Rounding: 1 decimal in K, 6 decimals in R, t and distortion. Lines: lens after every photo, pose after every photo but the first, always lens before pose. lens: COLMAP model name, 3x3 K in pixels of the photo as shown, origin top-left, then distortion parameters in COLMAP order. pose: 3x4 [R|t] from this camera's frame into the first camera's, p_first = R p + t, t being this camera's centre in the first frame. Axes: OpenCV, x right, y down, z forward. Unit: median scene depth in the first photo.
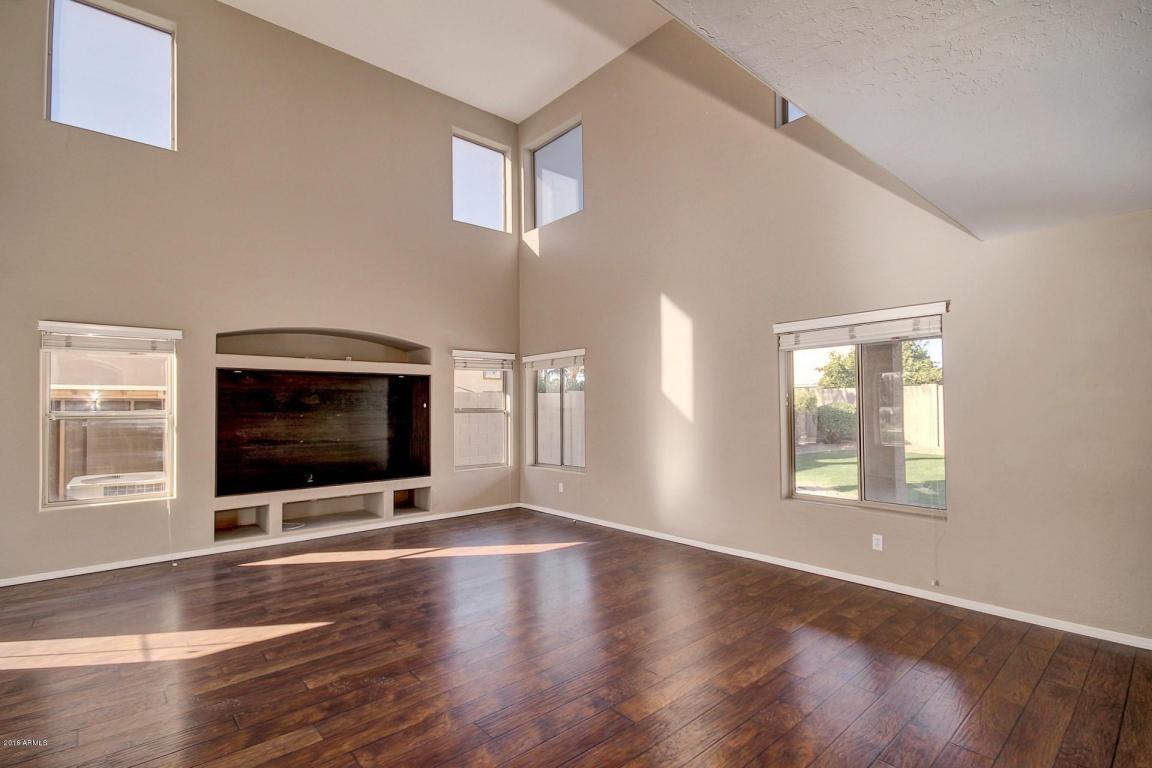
lens RADIAL K [[526.7, 0, 577.8], [0, 526.7, 395.6], [0, 0, 1]] dist [0.001396, 0.000170]
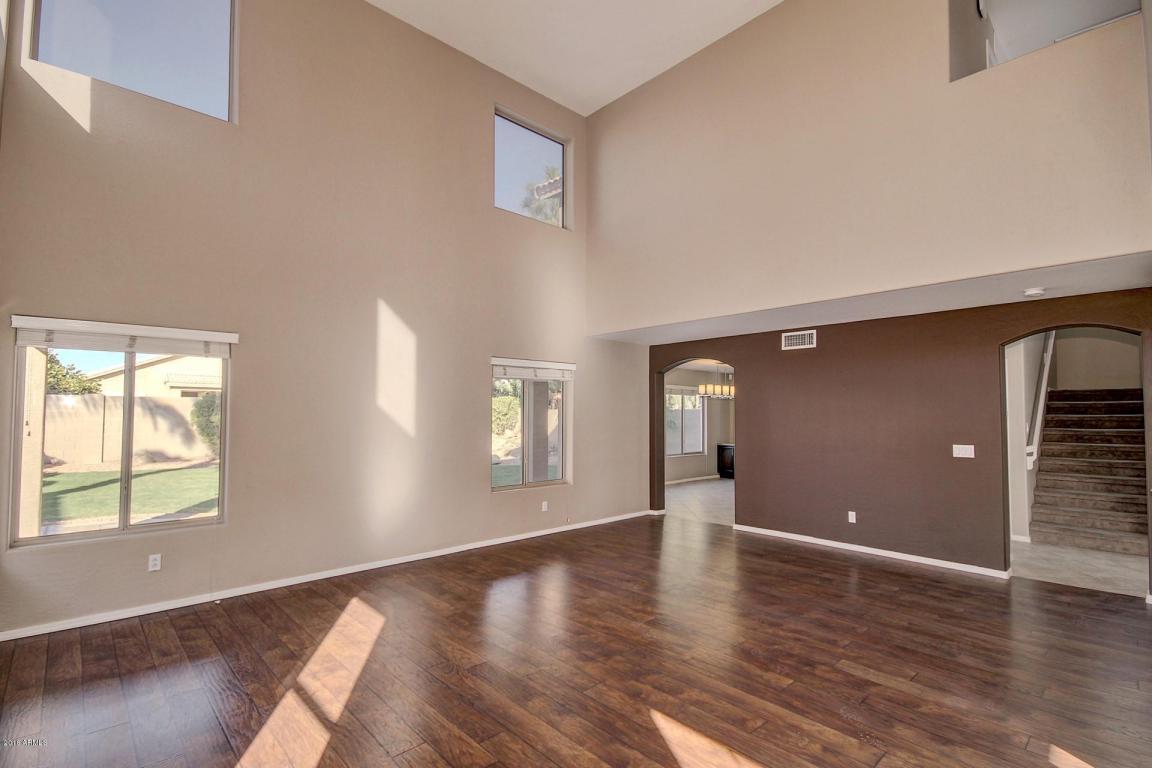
lens RADIAL K [[532.4, 0, 552.7], [0, 532.4, 399.1], [0, 0, 1]] dist [-0.001467, -0.000137]
pose [[0.008966, 0.038557, 0.999216, -0.830068], [-0.022936, 0.999001, -0.038343, 0.011873], [-0.999697, -0.022574, 0.009841, 0.759787]]
